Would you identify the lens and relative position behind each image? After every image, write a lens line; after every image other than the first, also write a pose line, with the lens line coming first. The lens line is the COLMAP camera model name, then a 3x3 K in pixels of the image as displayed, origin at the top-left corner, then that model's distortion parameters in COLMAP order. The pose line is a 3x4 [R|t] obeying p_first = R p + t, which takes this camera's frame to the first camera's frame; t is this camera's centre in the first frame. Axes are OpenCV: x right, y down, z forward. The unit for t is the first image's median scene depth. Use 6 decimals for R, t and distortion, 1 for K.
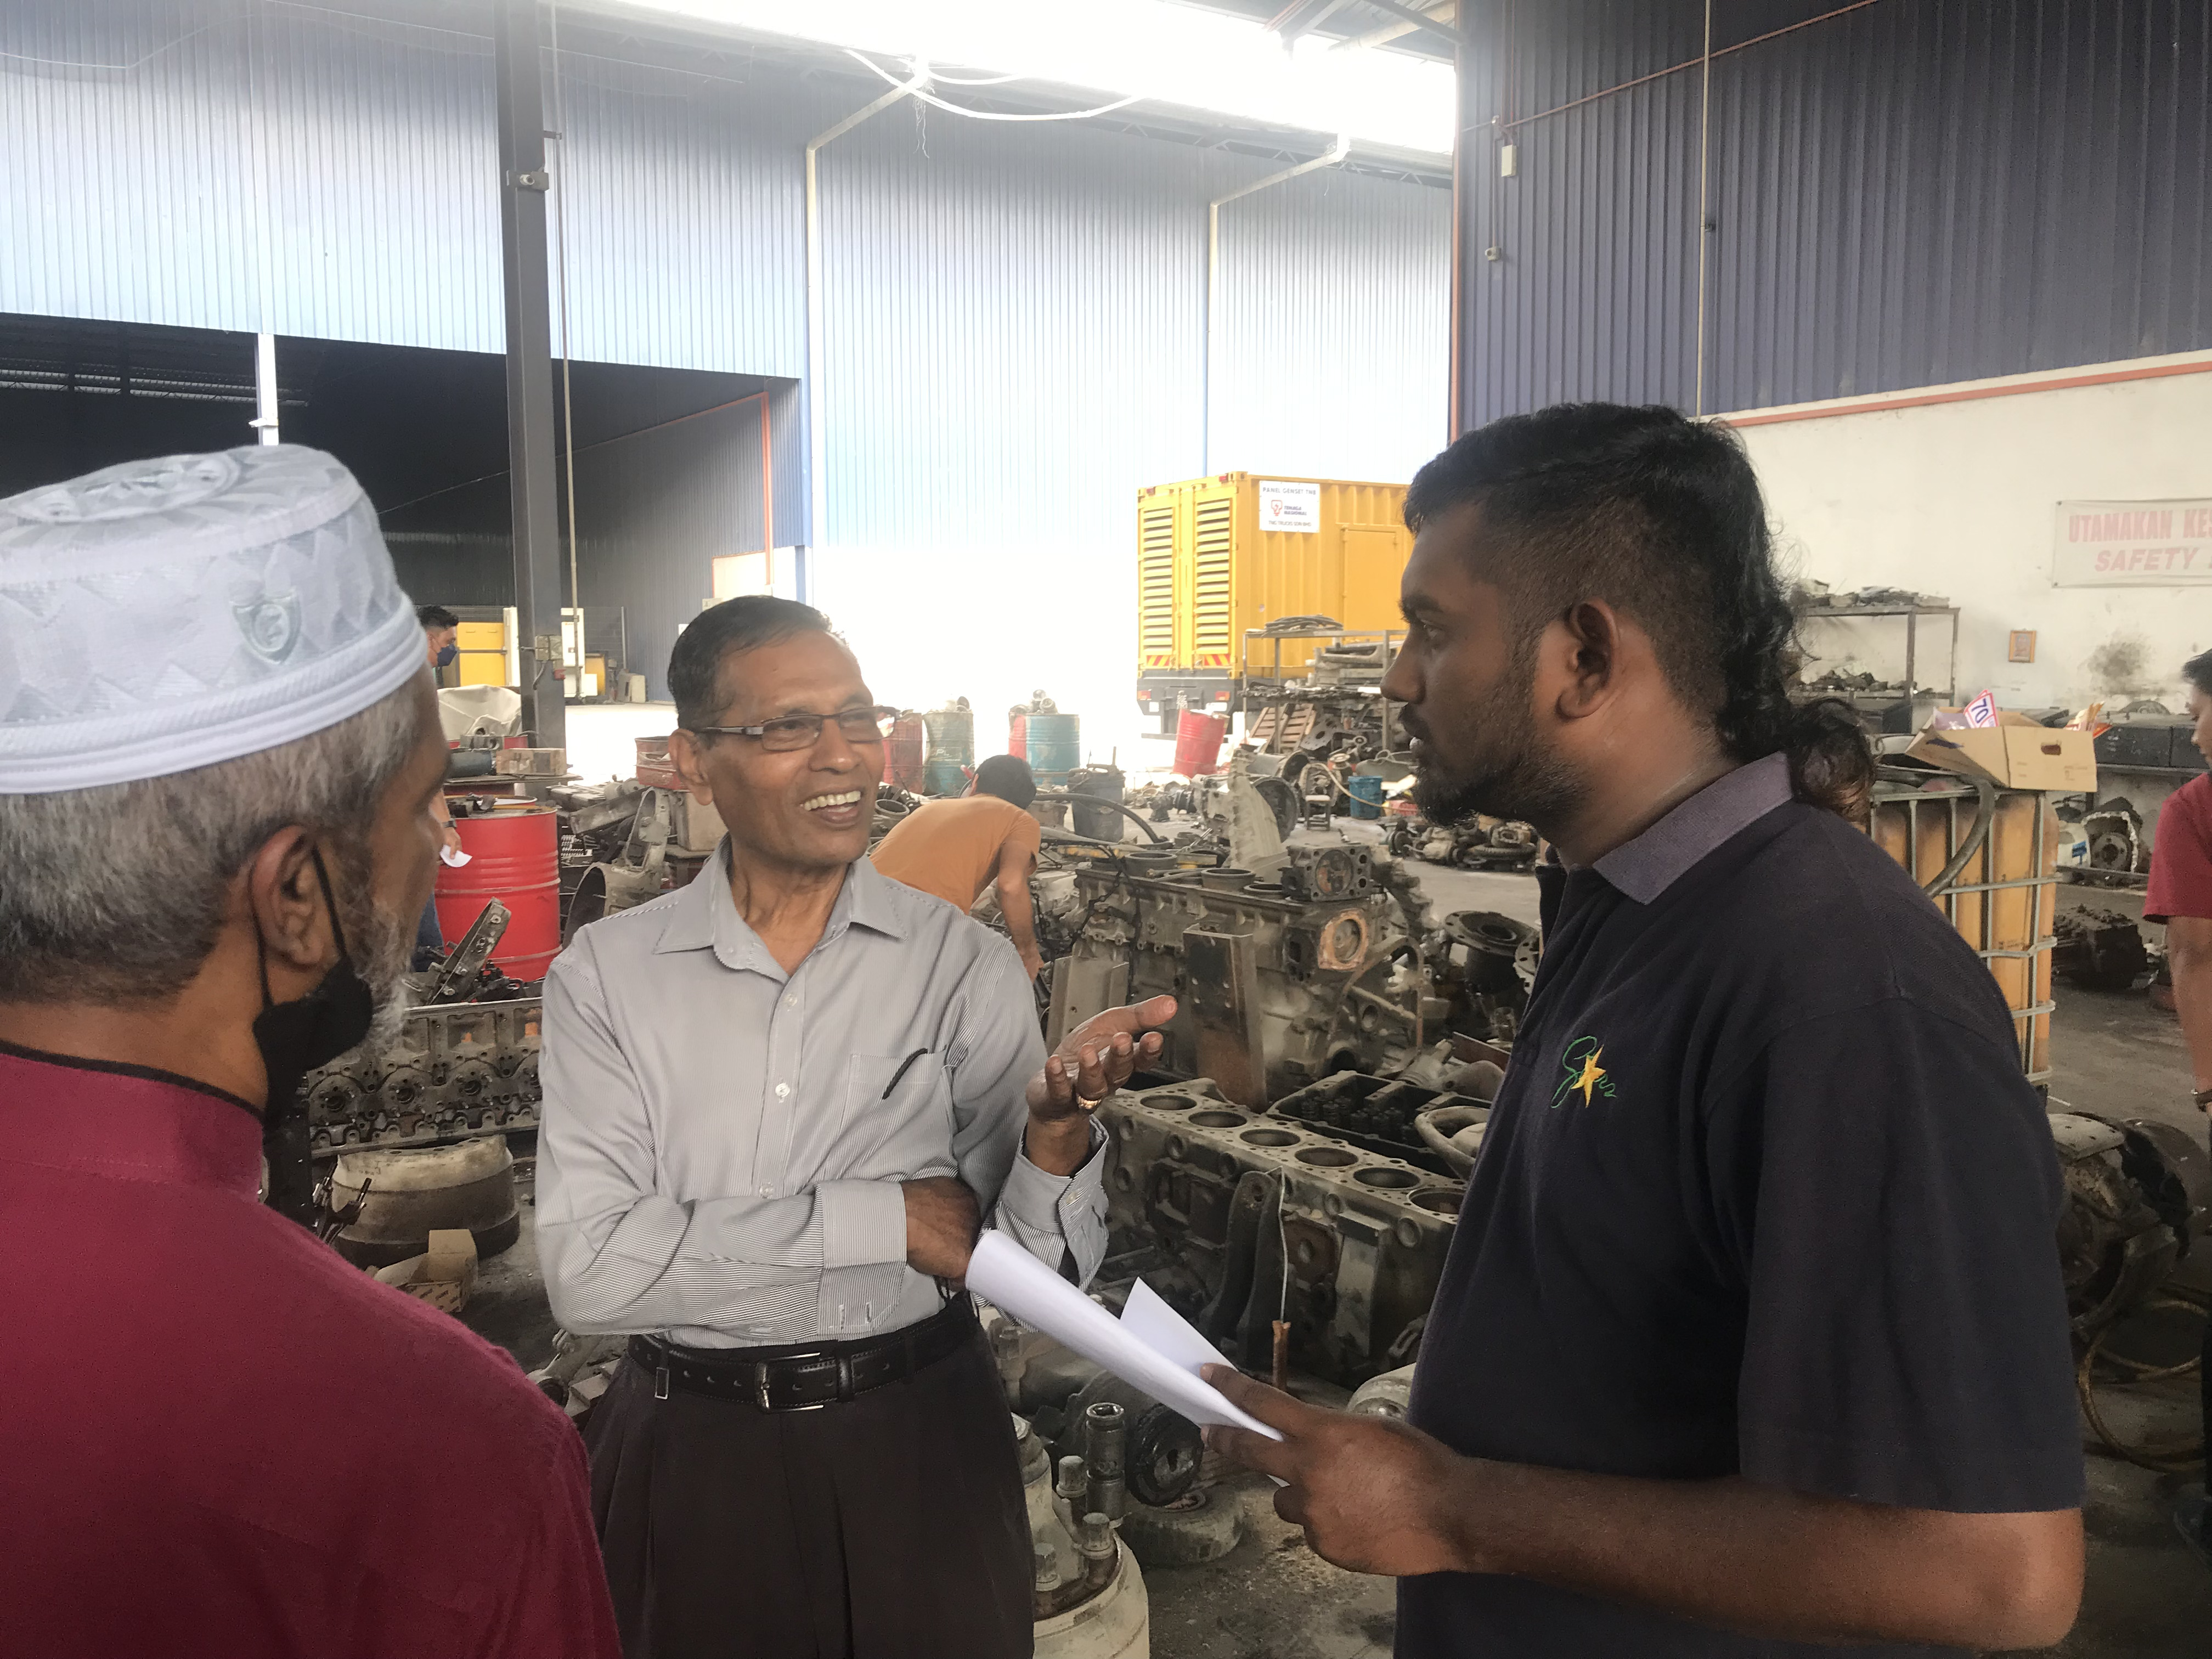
lens RADIAL K [[1833.2, 0, 1107.3], [0, 1833.2, 817.3], [0, 0, 1]] dist [0.026348, 0.011640]
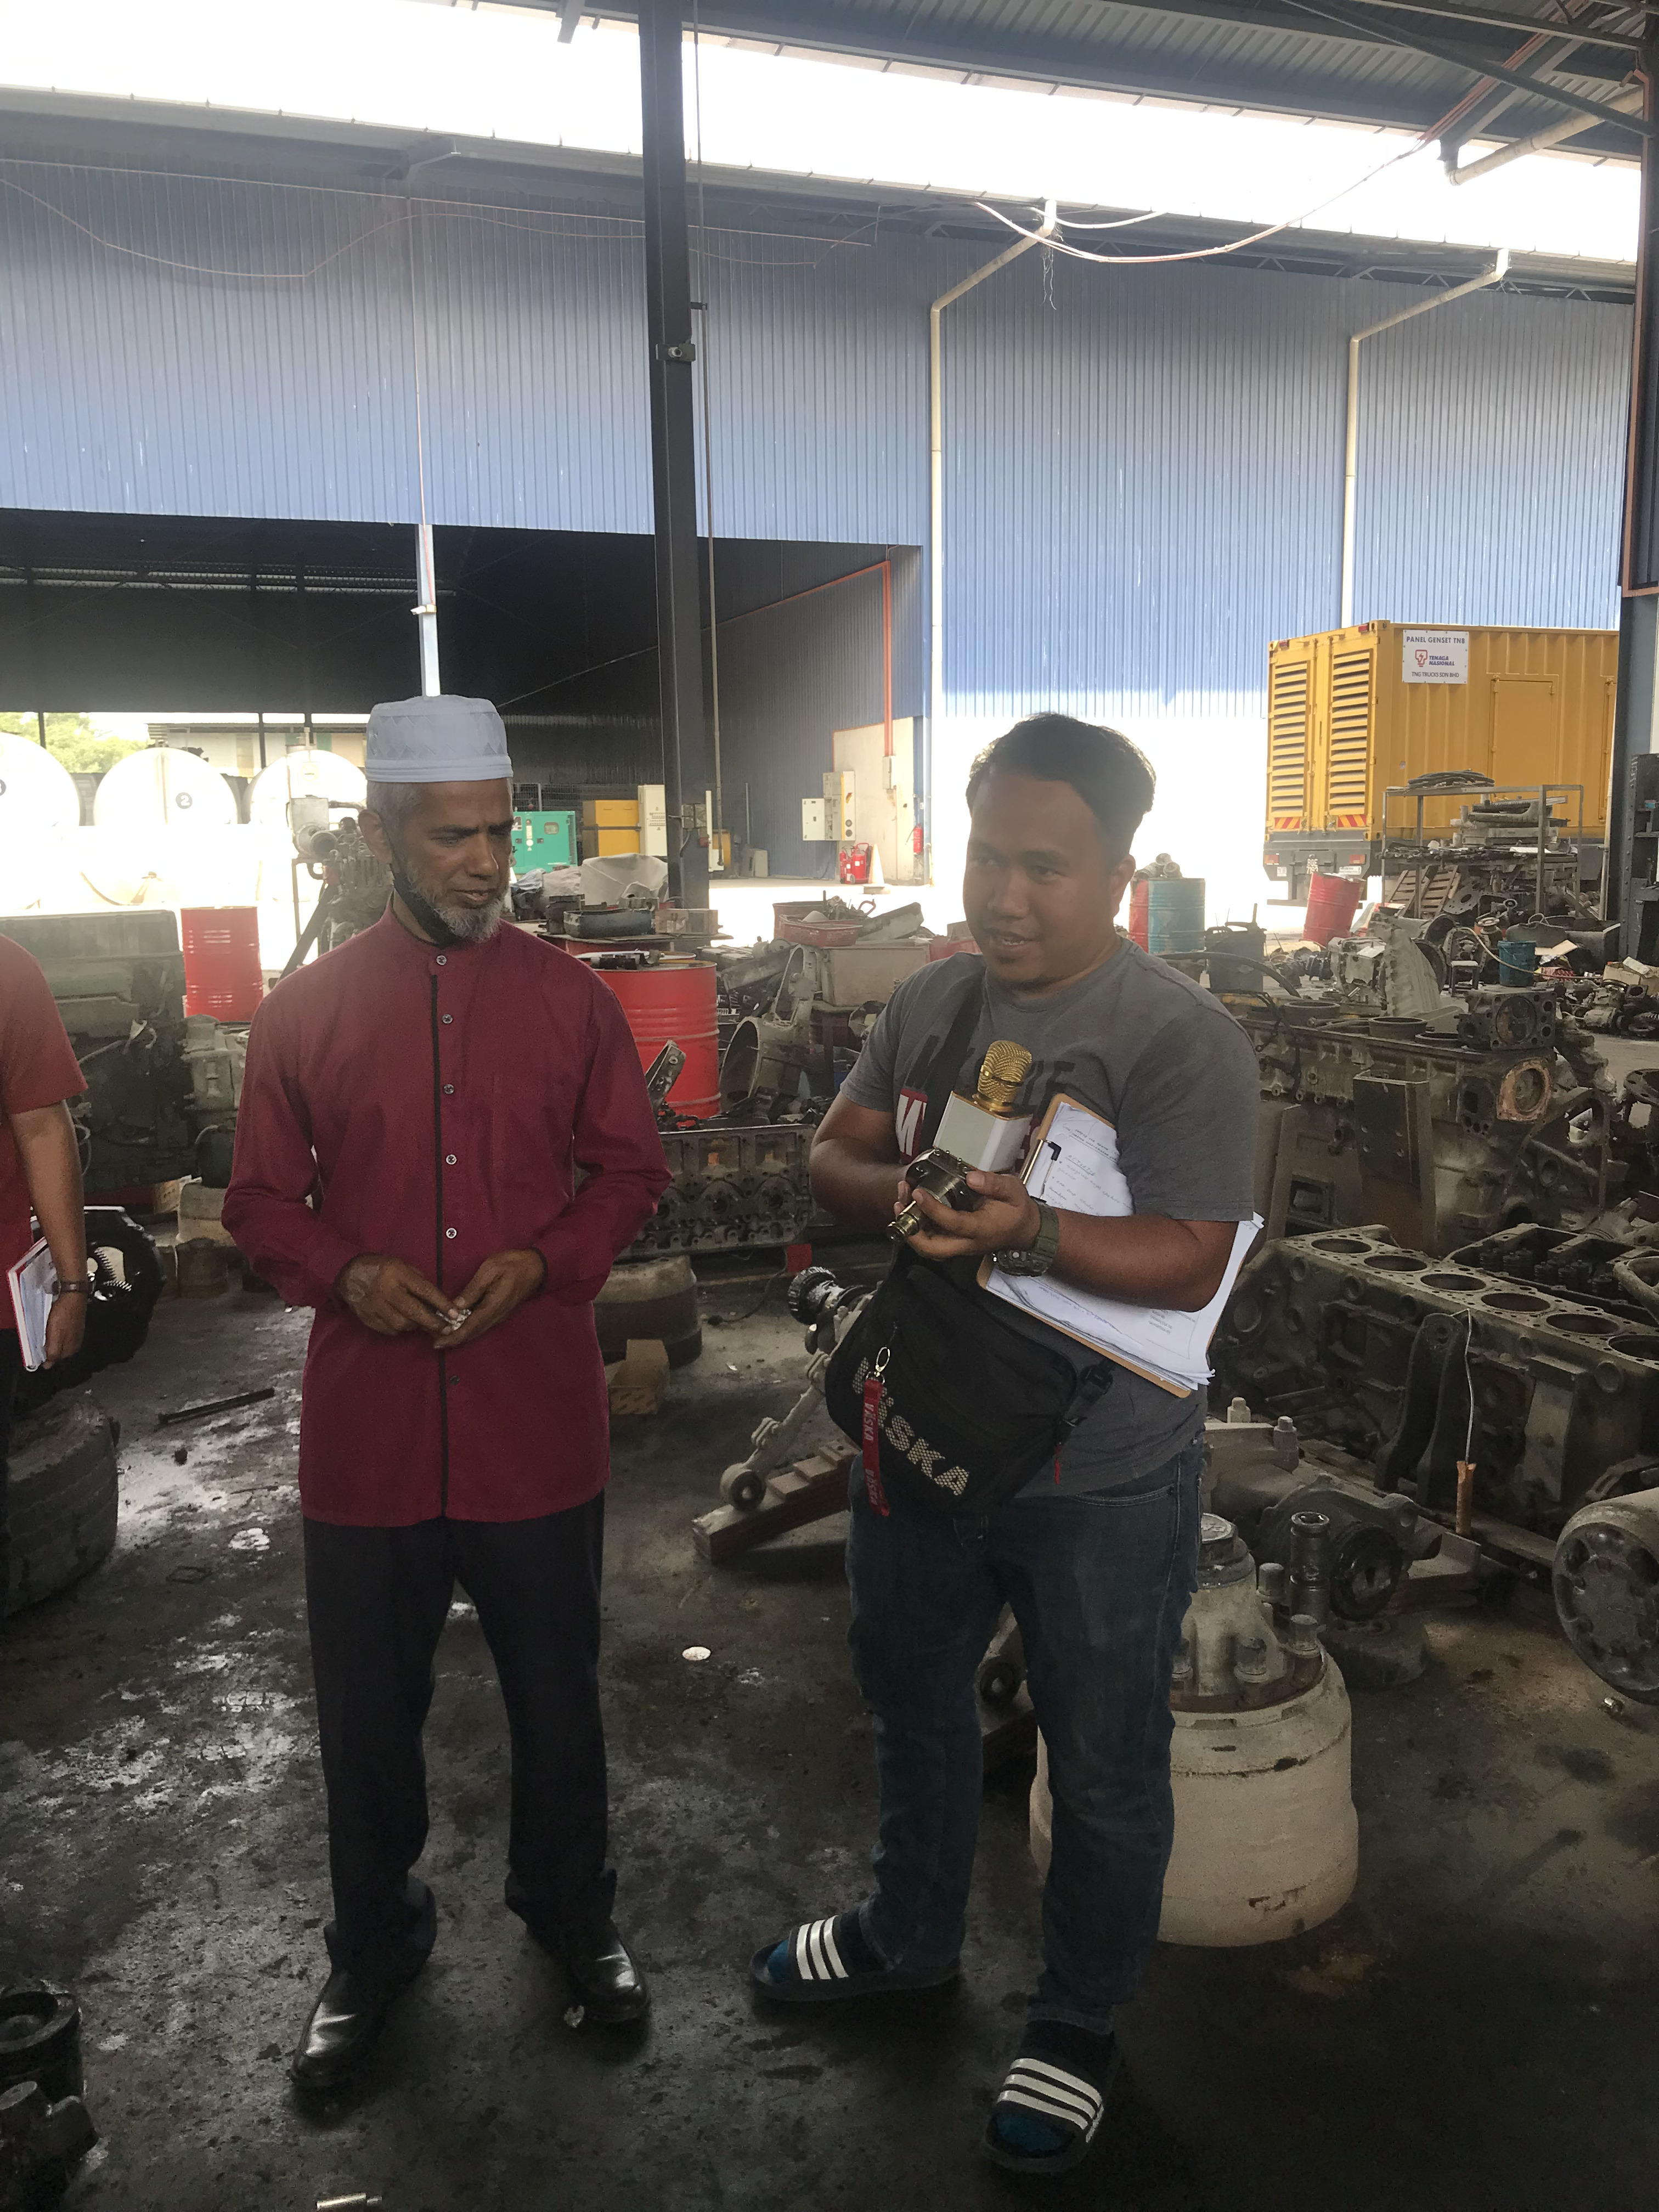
lens RADIAL K [[1845.0, 0, 825.5], [0, 1845.0, 1089.3], [0, 0, 1]] dist [0.006719, 0.015362]
pose [[0.978033, 0.017311, -0.207730, -0.011504], [-0.006257, 0.998535, 0.053755, 0.006874], [0.208356, -0.051274, 0.976708, -0.008330]]
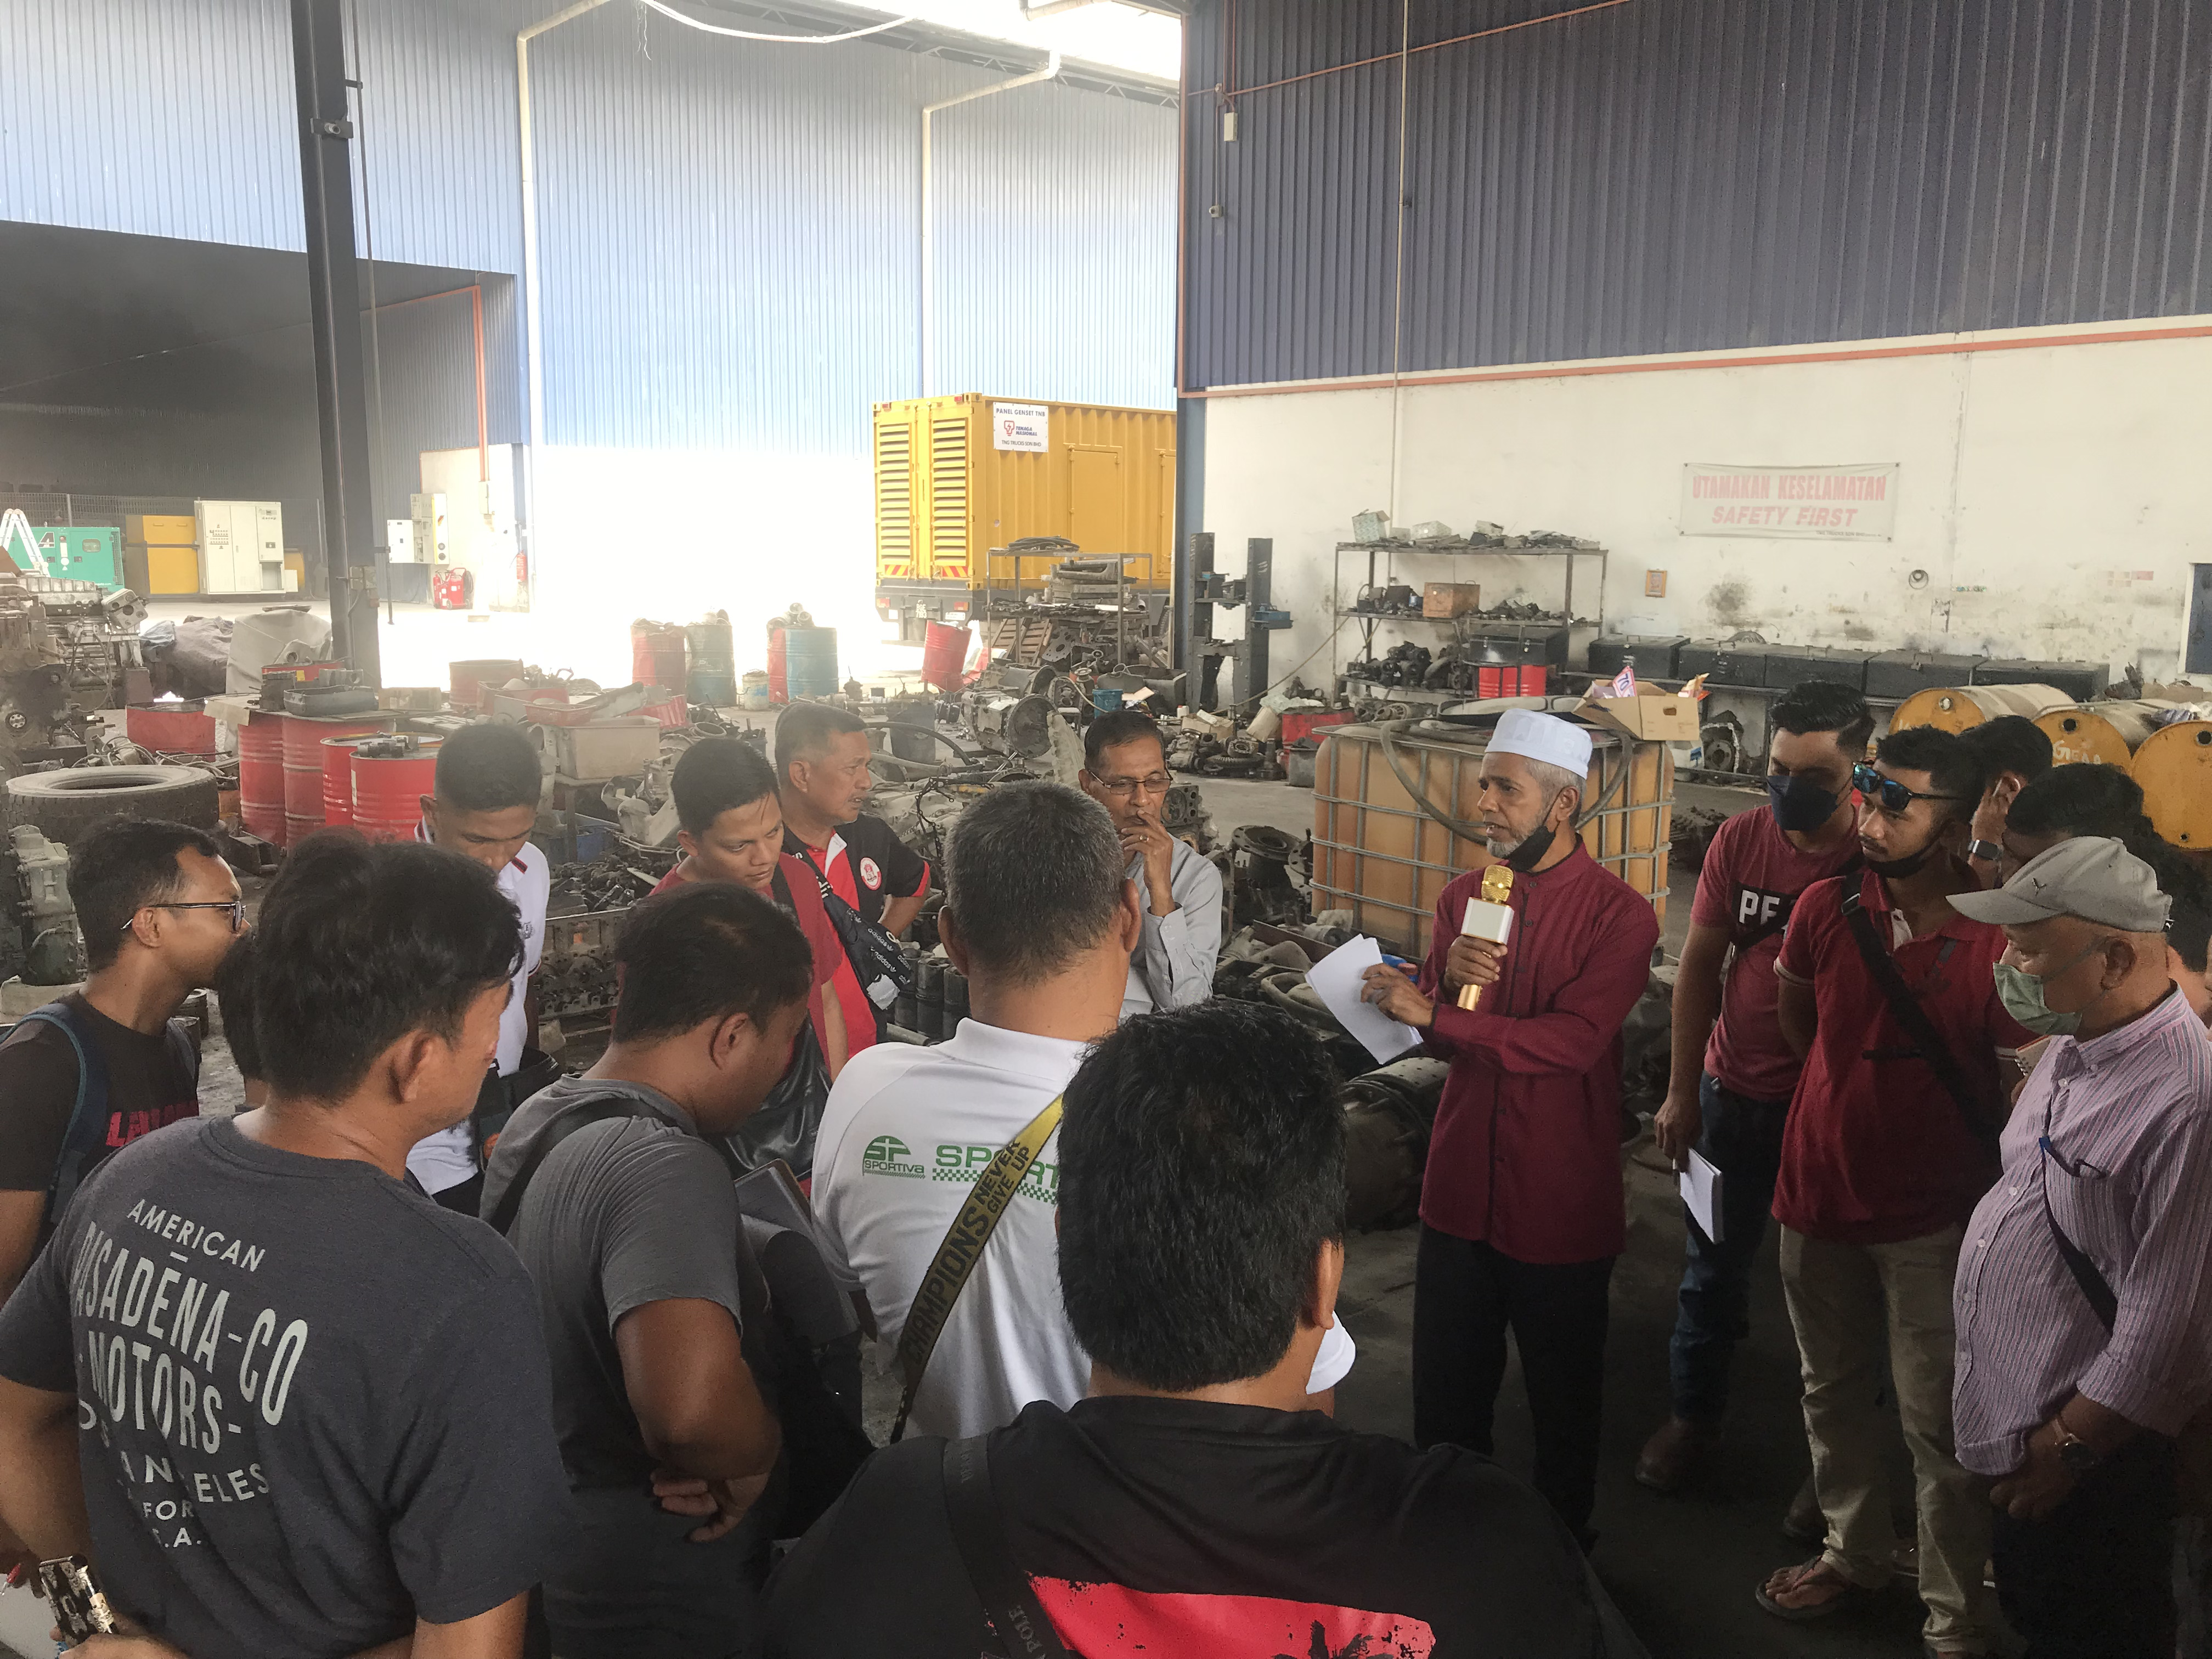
lens RADIAL K [[1823.4, 0, 1106.0], [0, 1823.4, 829.5], [0, 0, 1]] dist [0.021857, 0.007922]
pose [[0.985846, -0.017052, 0.166782, -0.061871], [0.005332, 0.997500, 0.070468, -0.019804], [-0.167567, -0.068582, 0.983472, -0.128267]]
